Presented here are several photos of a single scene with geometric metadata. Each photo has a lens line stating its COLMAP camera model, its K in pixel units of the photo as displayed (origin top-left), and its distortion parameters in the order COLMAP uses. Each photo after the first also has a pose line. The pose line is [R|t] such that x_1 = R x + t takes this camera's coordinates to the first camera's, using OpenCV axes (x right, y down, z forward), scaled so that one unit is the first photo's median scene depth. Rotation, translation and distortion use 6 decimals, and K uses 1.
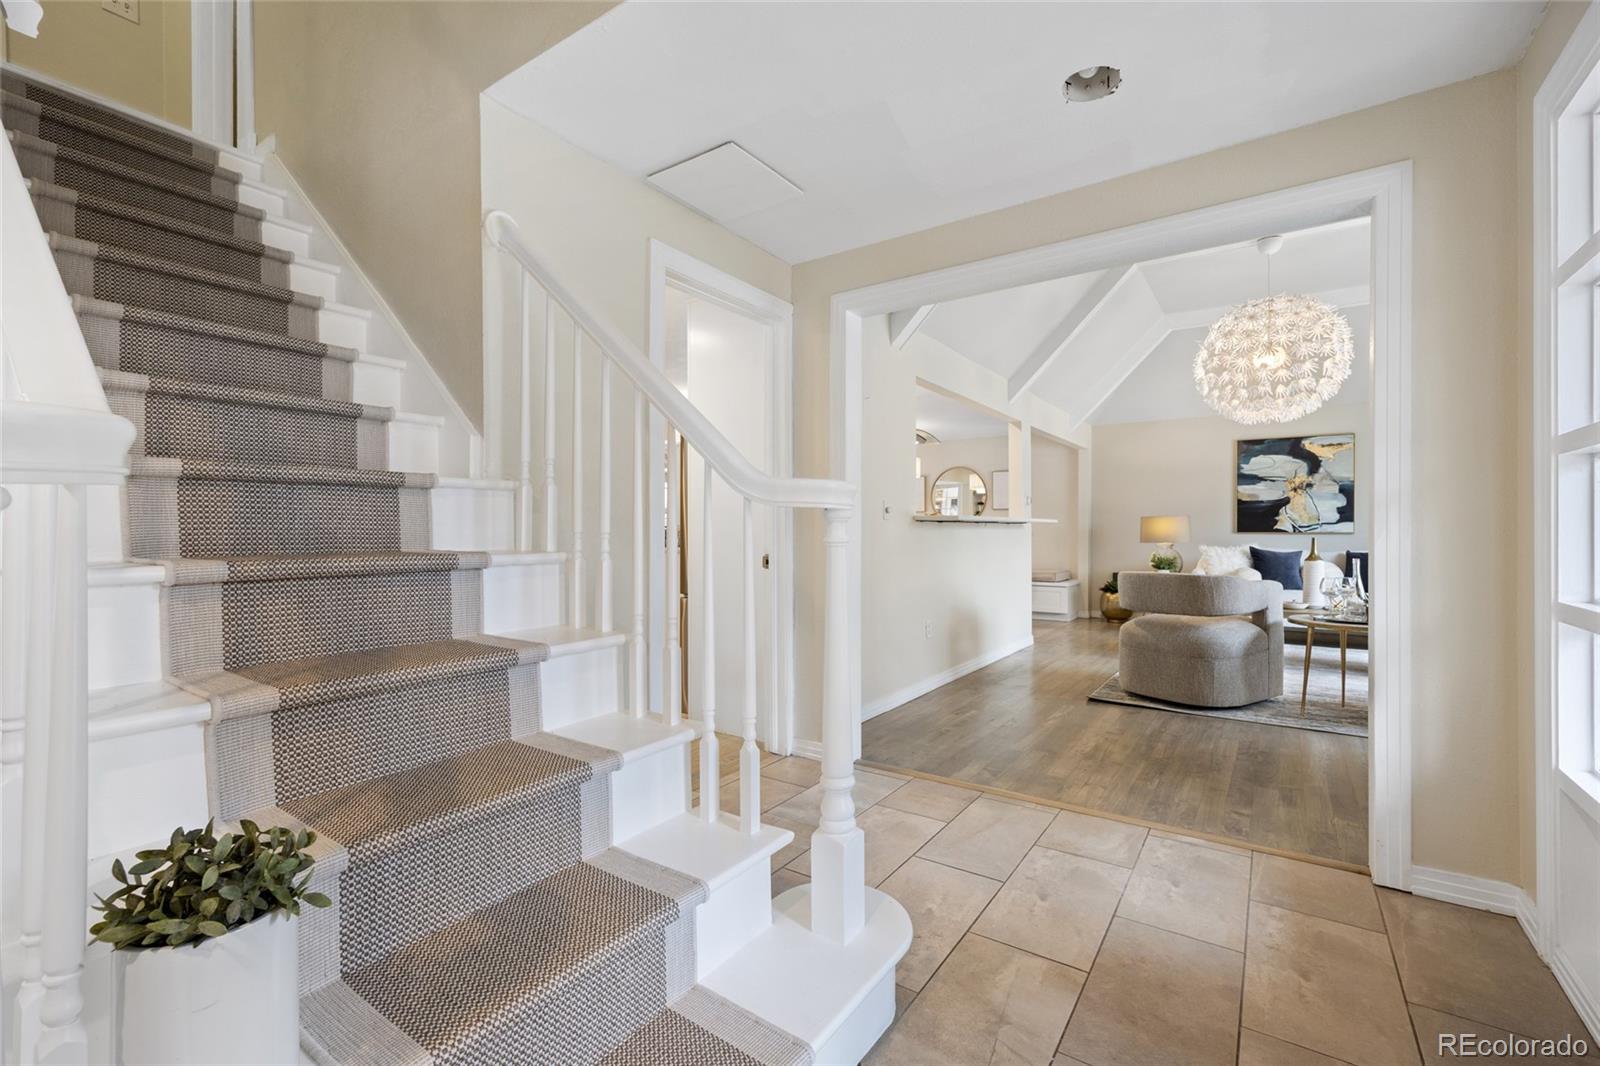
lens RADIAL K [[686.9, 0, 800.0], [0, 686.9, 533.0], [0, 0, 1]] dist [-0.001947, -0.000231]
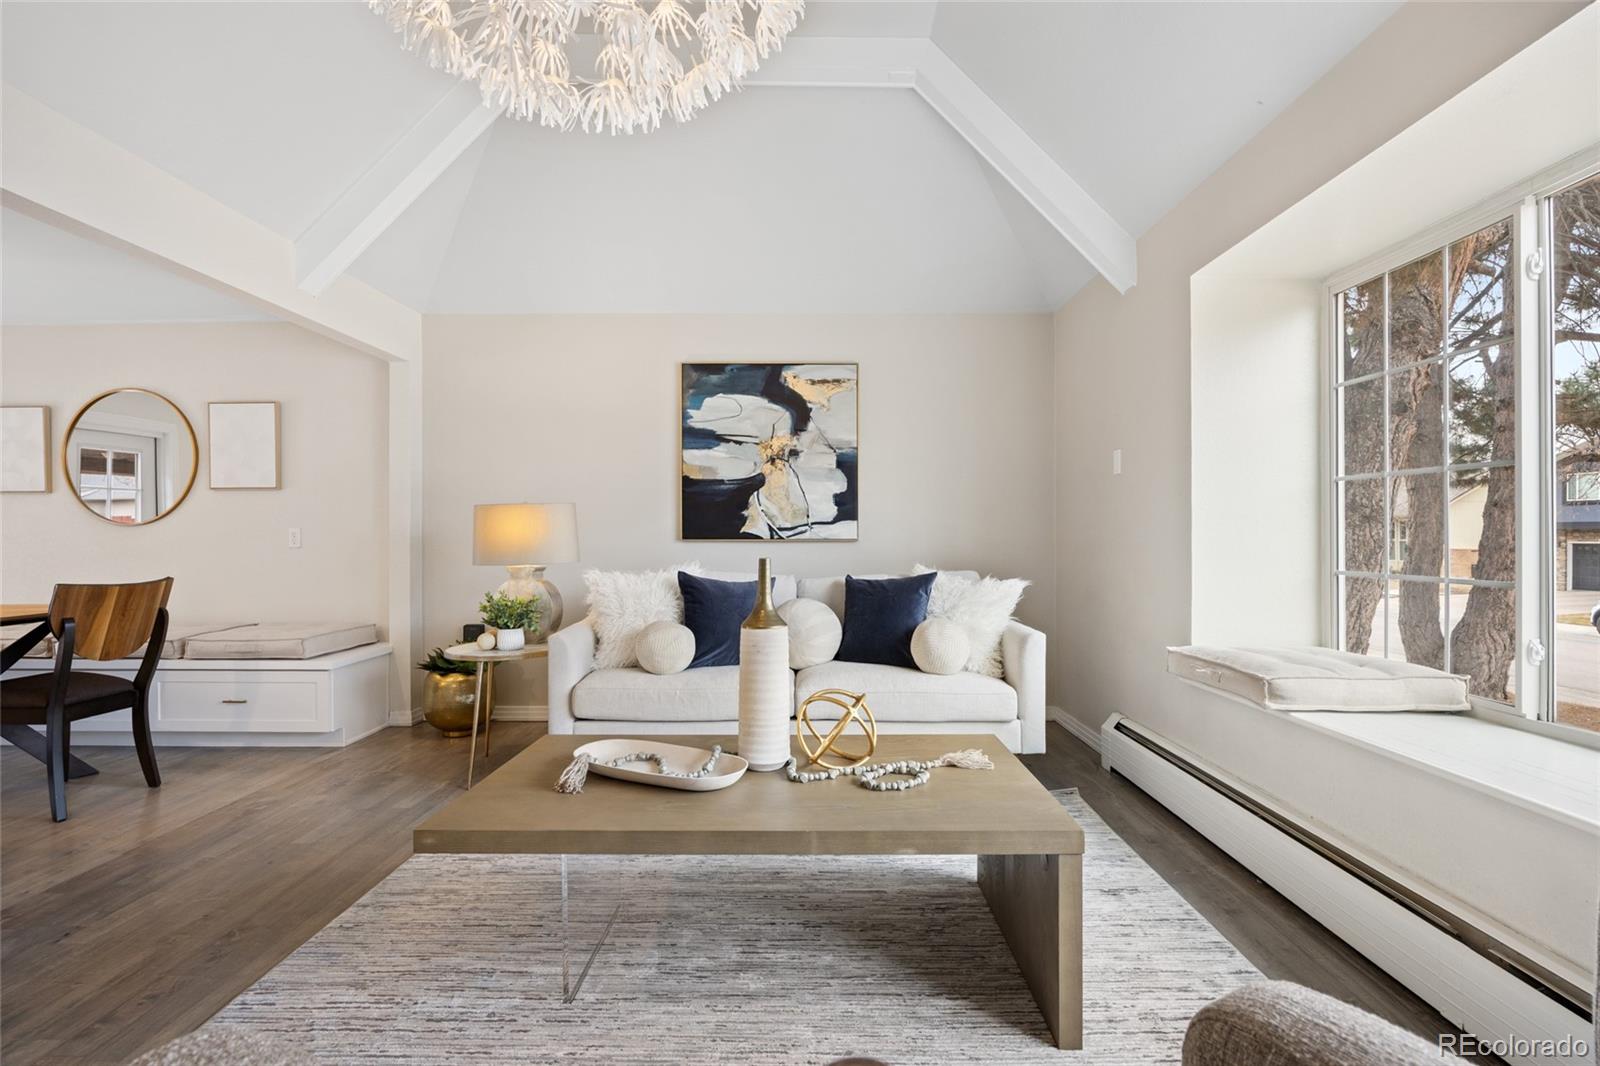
lens RADIAL K [[919.1, 0, 800.0], [0, 919.1, 533.0], [0, 0, 1]] dist [0.000883, 0.000258]
pose [[0.816693, -0.000511, 0.577072, 0.319887], [0.003827, 0.999982, -0.004531, -0.002424], [-0.577059, 0.005909, 0.816681, 0.394303]]
